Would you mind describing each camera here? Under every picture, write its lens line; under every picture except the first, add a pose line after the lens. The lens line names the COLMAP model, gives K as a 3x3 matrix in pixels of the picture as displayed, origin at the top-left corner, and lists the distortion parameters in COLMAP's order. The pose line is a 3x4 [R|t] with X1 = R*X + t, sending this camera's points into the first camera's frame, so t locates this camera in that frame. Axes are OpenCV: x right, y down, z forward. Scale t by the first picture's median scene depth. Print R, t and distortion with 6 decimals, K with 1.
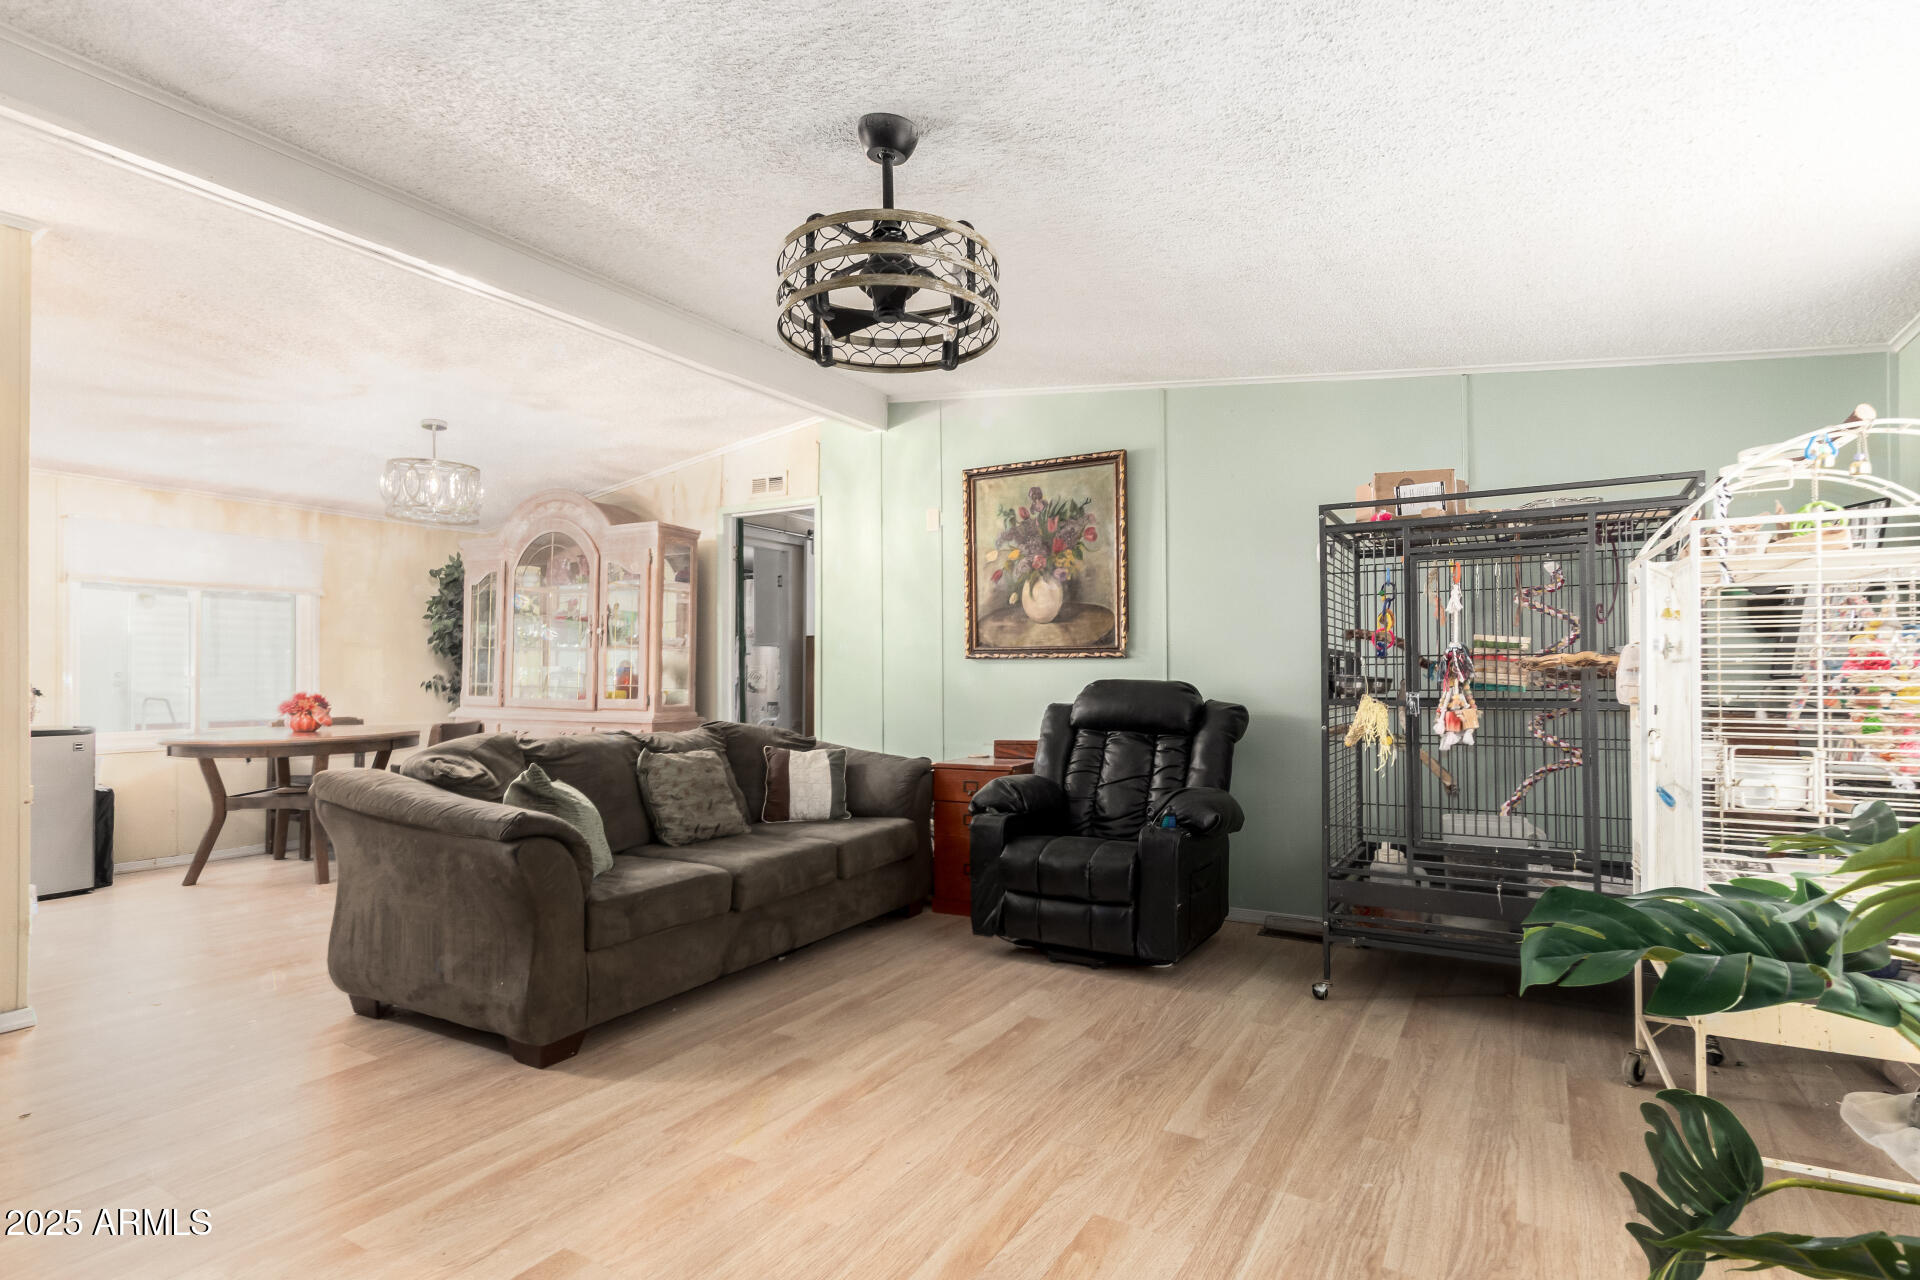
lens RADIAL K [[932.6, 0, 970.5], [0, 932.6, 658.0], [0, 0, 1]] dist [0.003589, -0.000462]
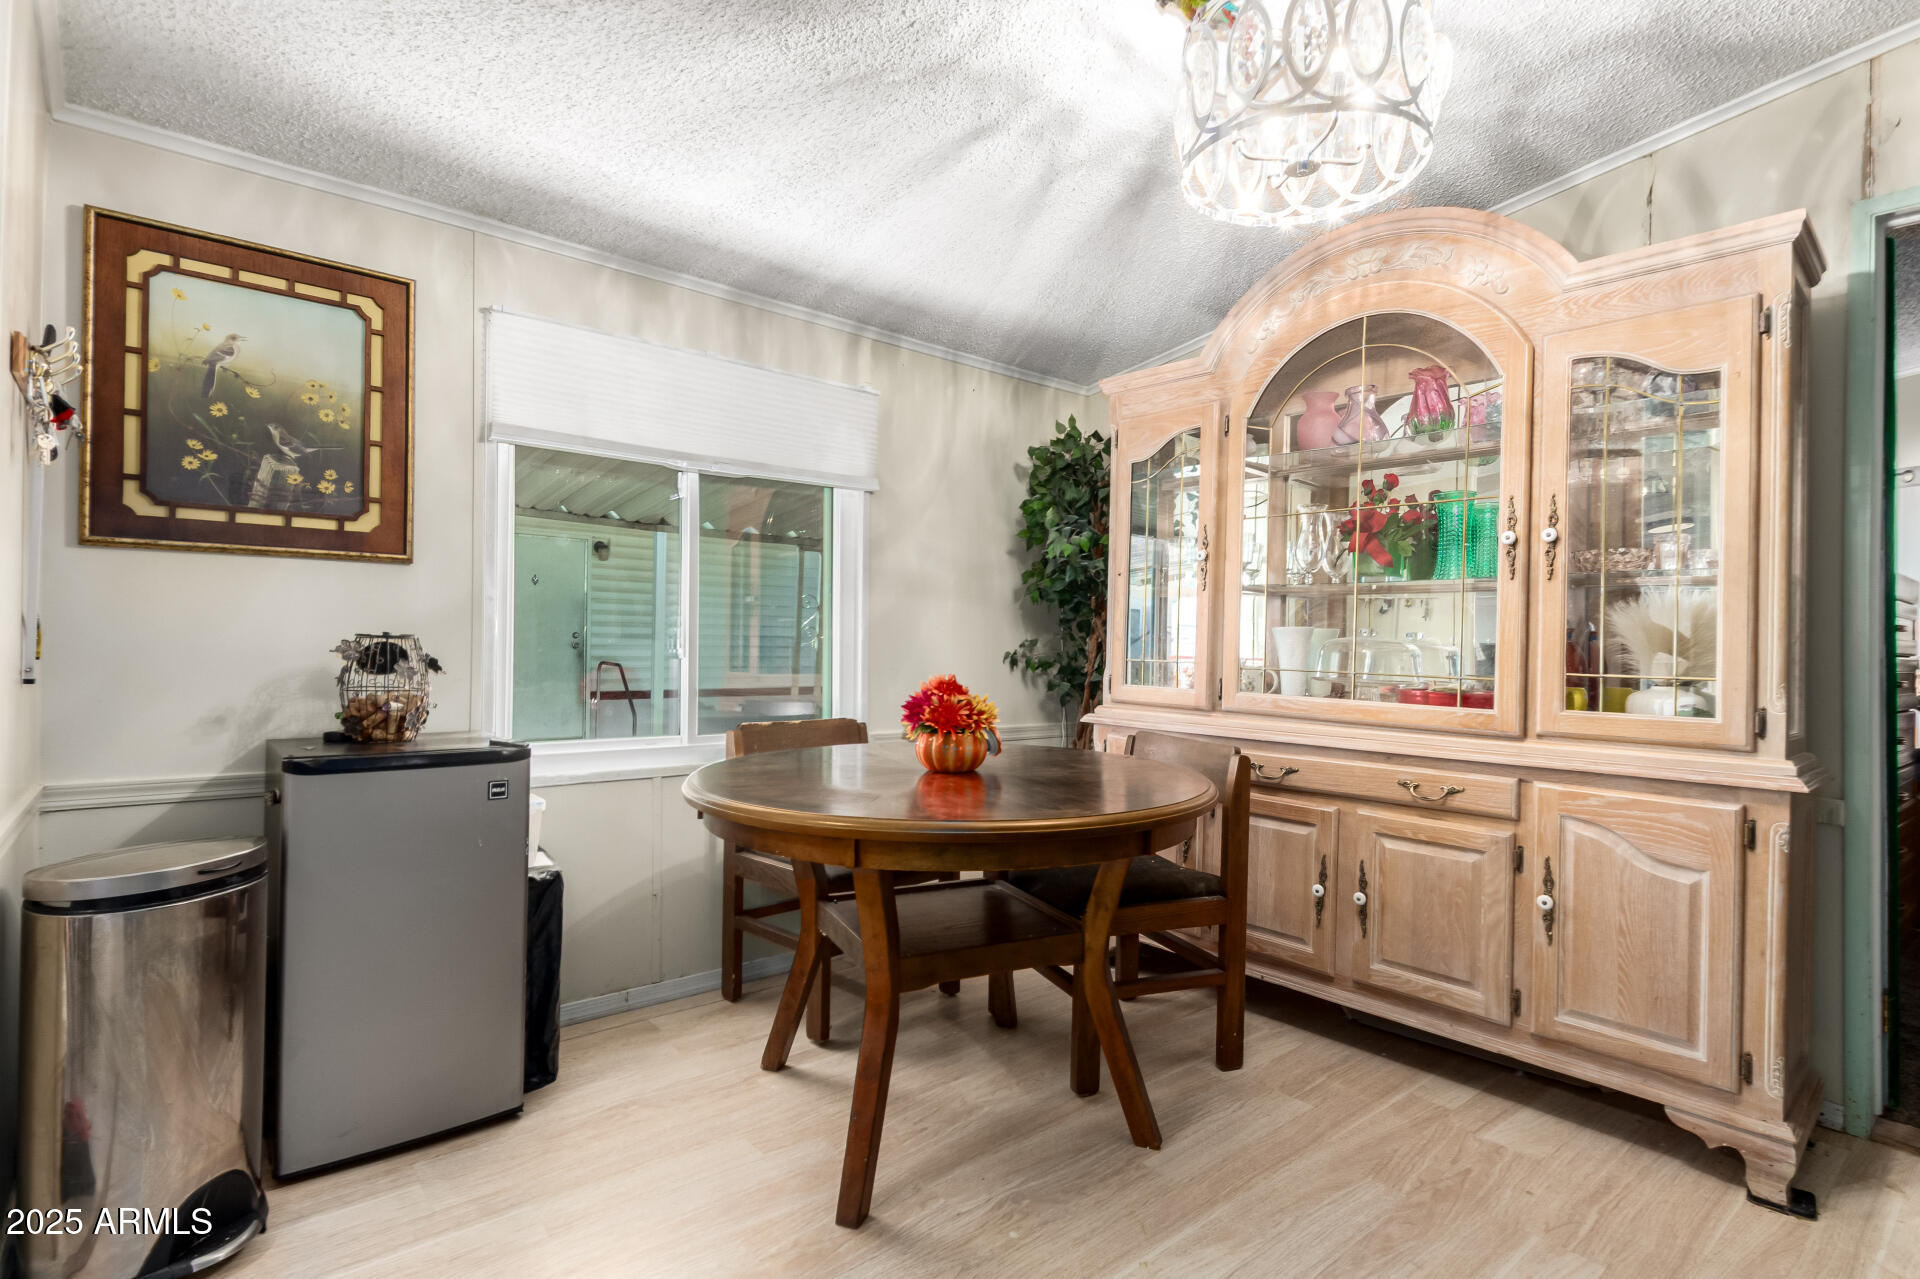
lens RADIAL K [[932.6, 0, 957.7], [0, 932.6, 637.8], [0, 0, 1]] dist [0.003589, -0.000462]
pose [[0.938540, 0.015253, -0.344832, -0.474256], [-0.012085, 0.999863, 0.011335, 0.011706], [0.344958, -0.006471, 0.938596, 0.524514]]
